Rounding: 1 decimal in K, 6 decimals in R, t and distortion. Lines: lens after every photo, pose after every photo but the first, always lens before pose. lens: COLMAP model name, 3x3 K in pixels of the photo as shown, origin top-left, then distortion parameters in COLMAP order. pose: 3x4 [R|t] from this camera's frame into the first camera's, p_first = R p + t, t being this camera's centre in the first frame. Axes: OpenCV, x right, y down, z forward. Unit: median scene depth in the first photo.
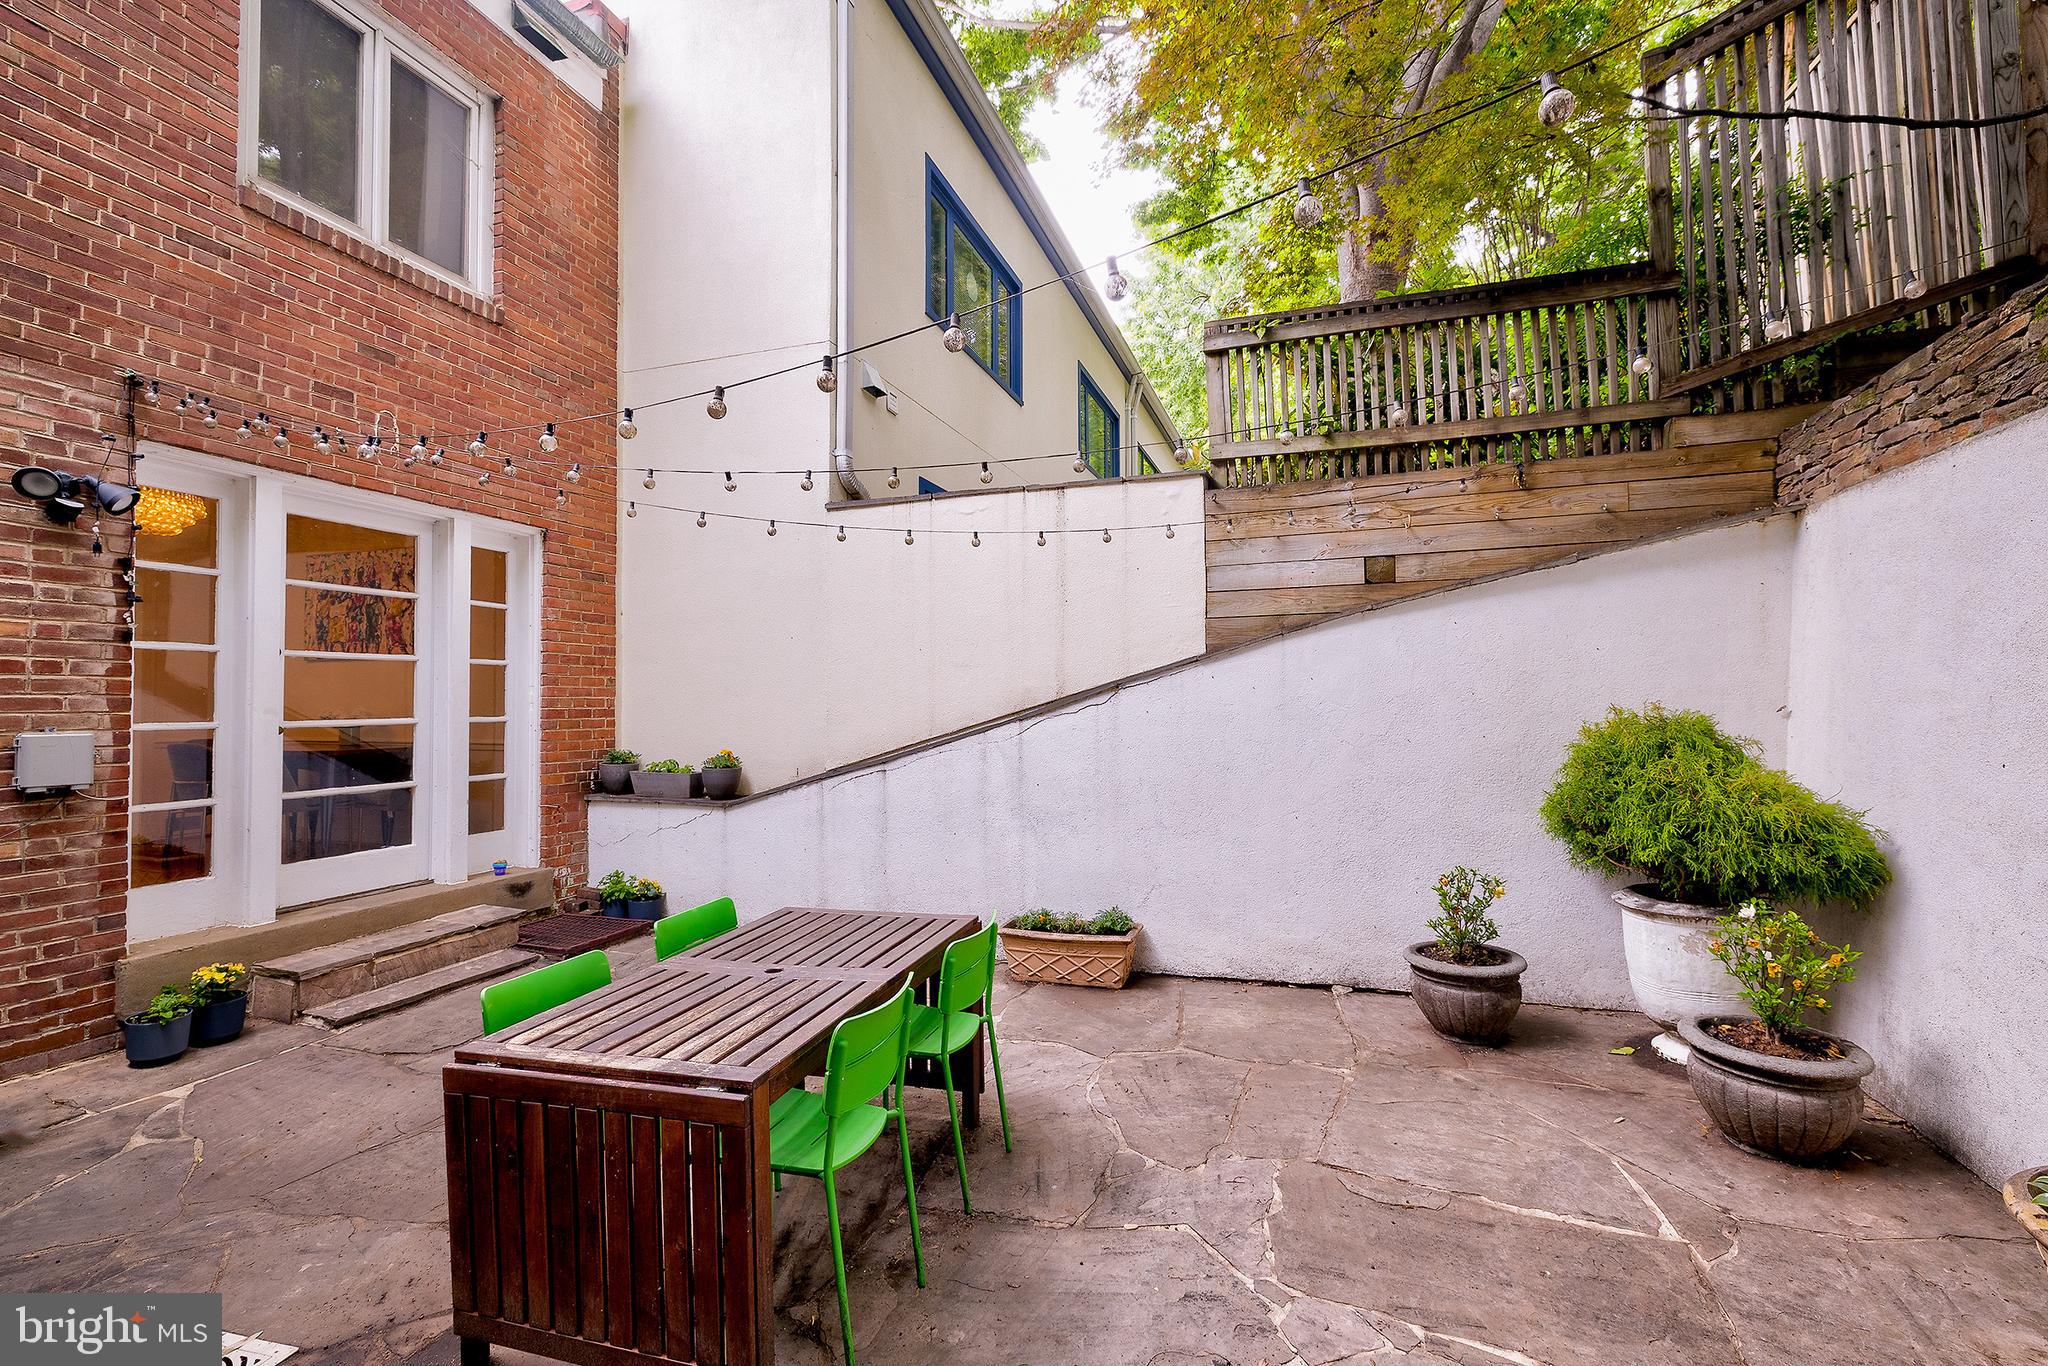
lens RADIAL K [[892.6, 0, 1033.4], [0, 892.6, 682.6], [0, 0, 1]] dist [-0.000320, -0.000018]
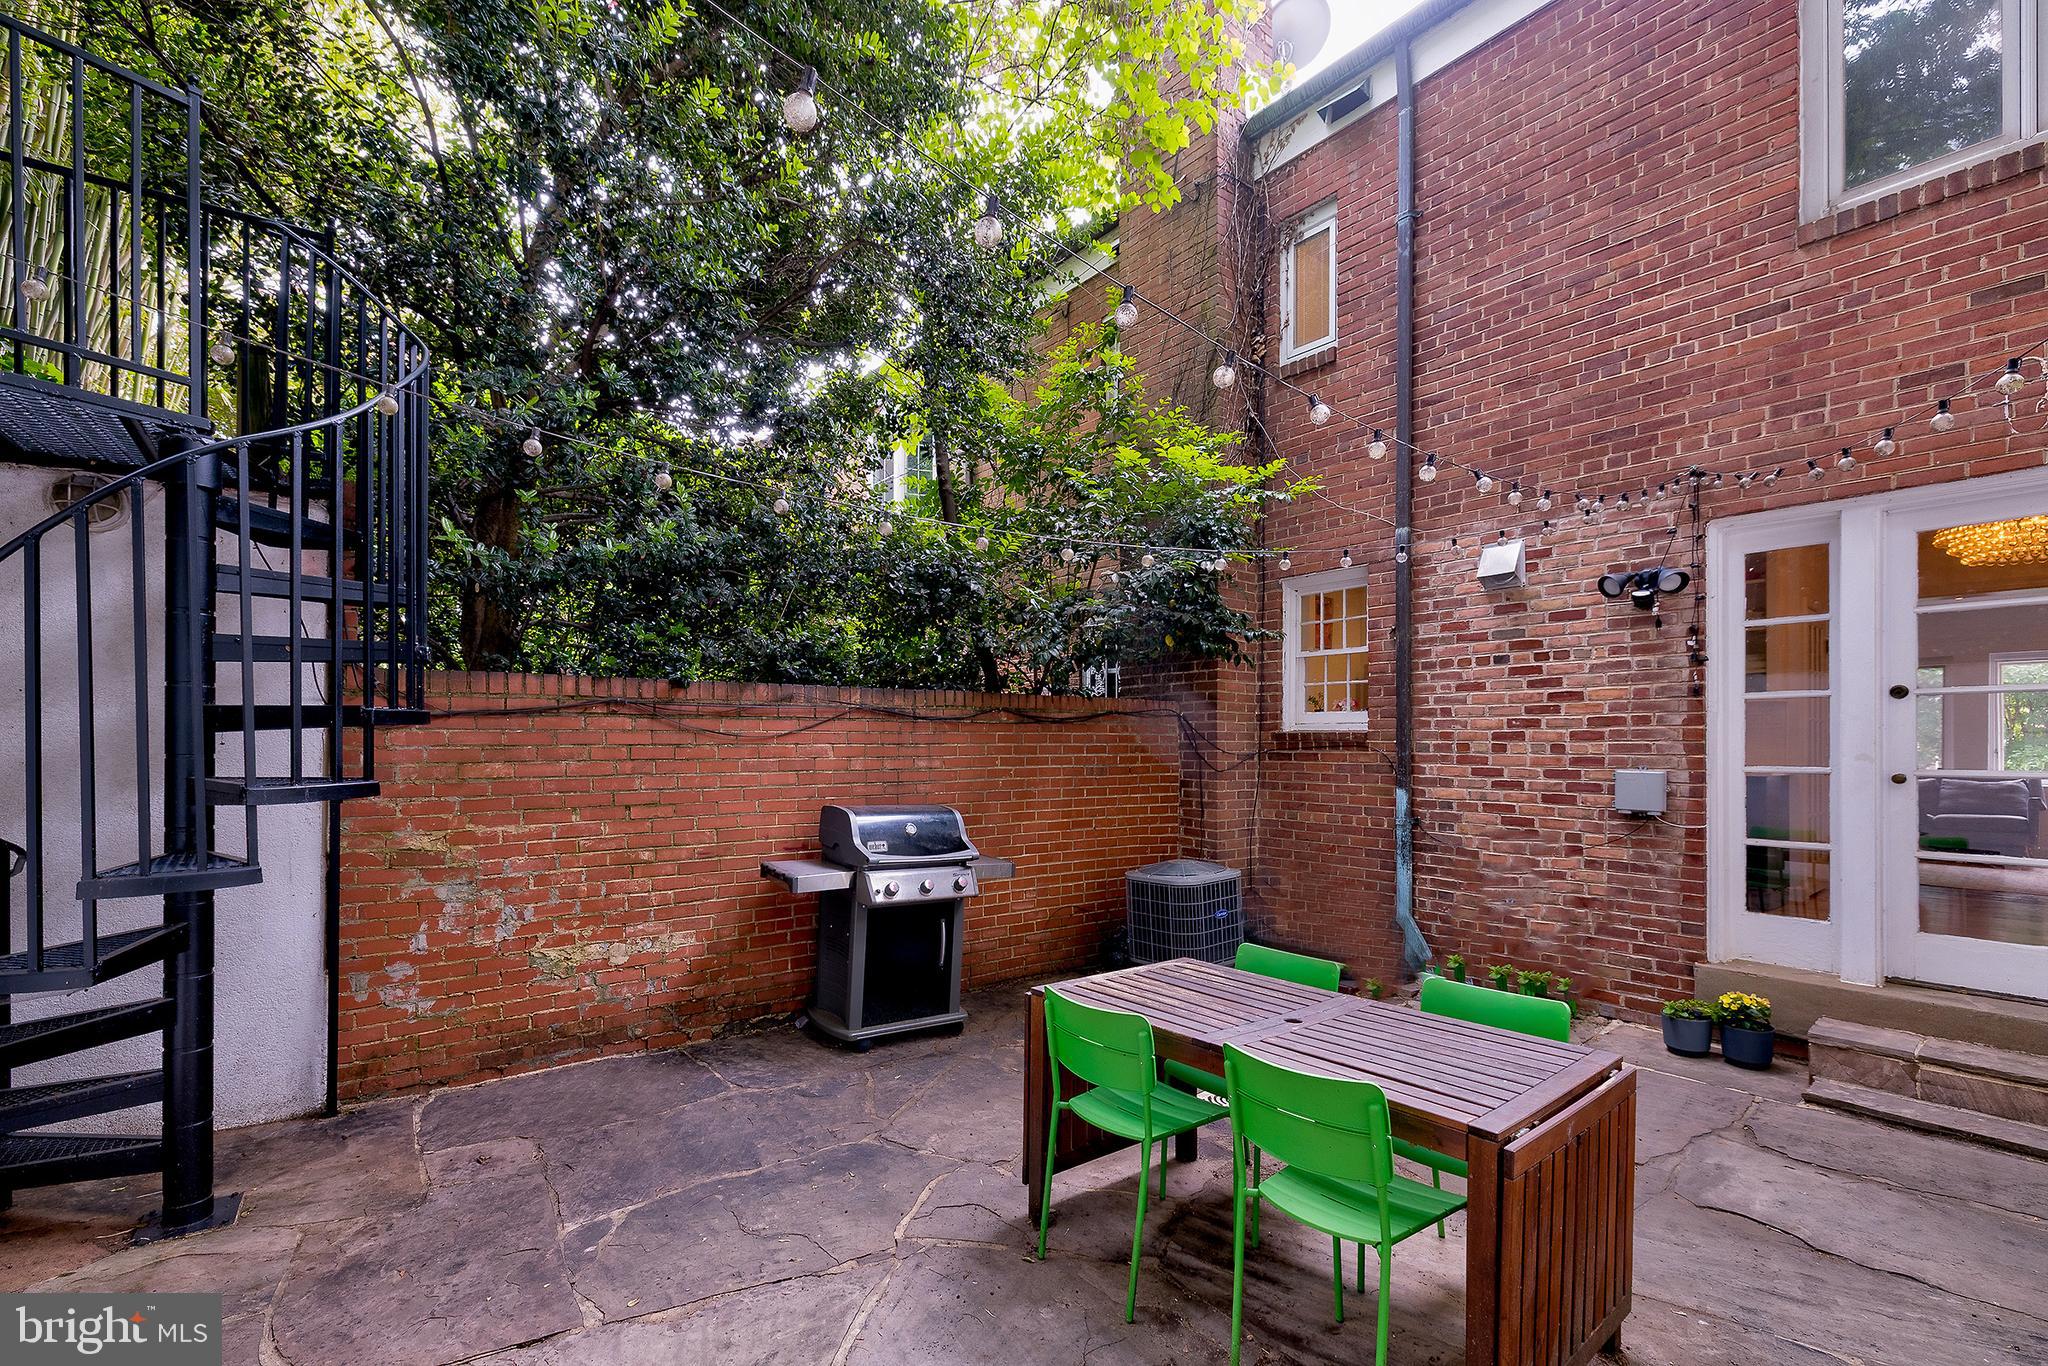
lens RADIAL K [[893.0, 0, 986.1], [0, 893.0, 737.3], [0, 0, 1]] dist [0.017231, 0.000005]
pose [[-0.583324, -0.005301, -0.812223, 0.497121], [0.018184, 0.999643, -0.019583, 0.015017], [0.812036, -0.026193, -0.583019, 0.907713]]
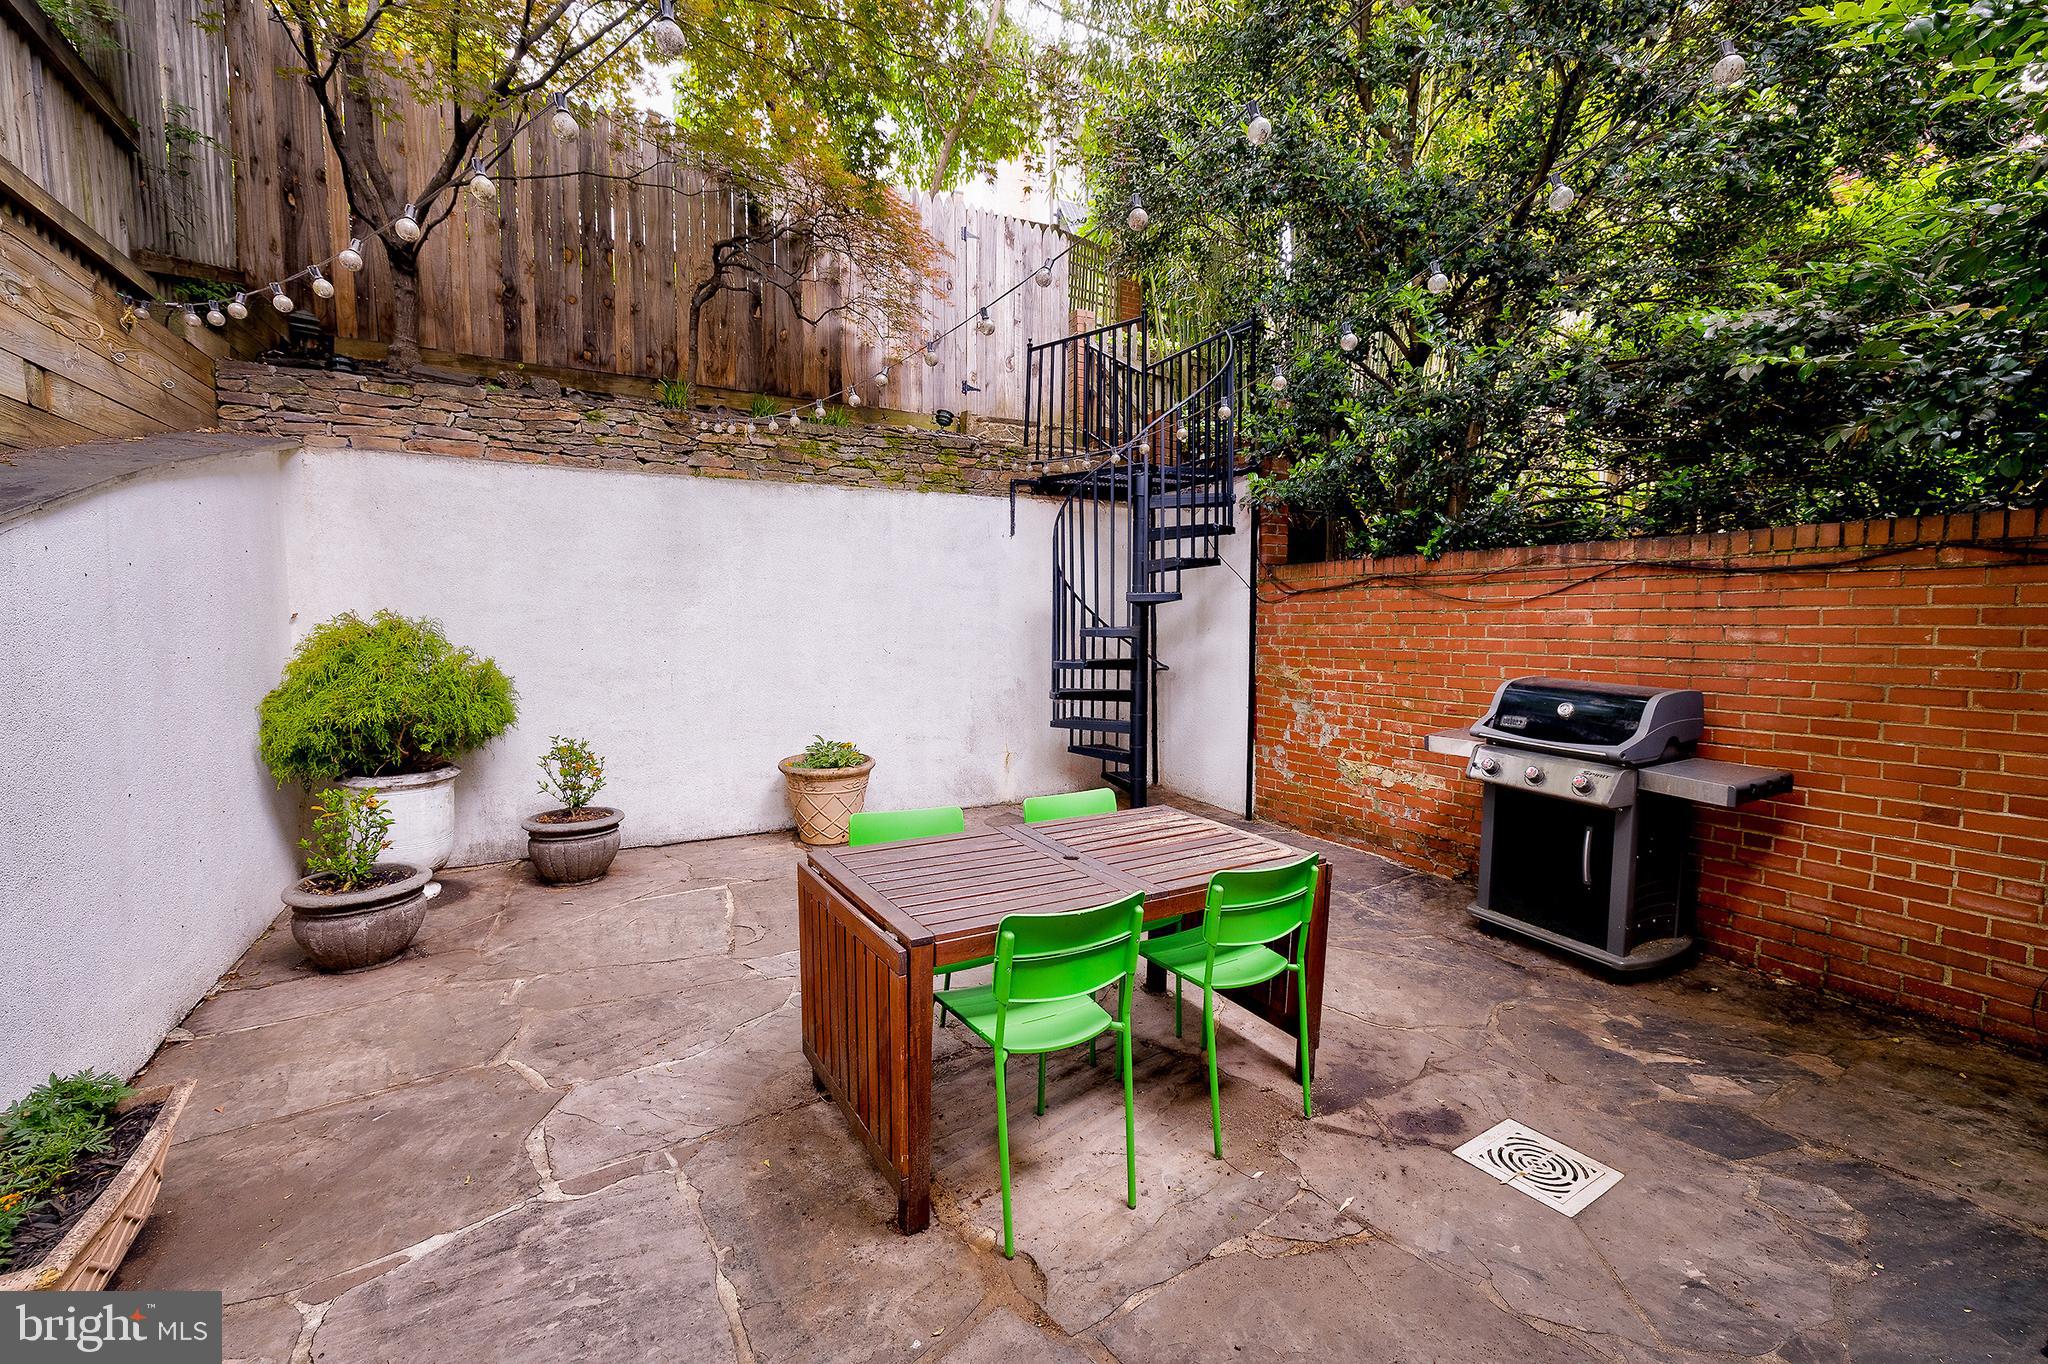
lens RADIAL K [[870.7, 0, 1029.0], [0, 870.7, 677.2], [0, 0, 1]] dist [0.000580, -0.000471]
pose [[-0.735899, -0.045702, 0.675547, -0.672141], [-0.017095, 0.998655, 0.048939, 0.040269], [-0.676875, 0.024465, -0.735691, 1.261970]]
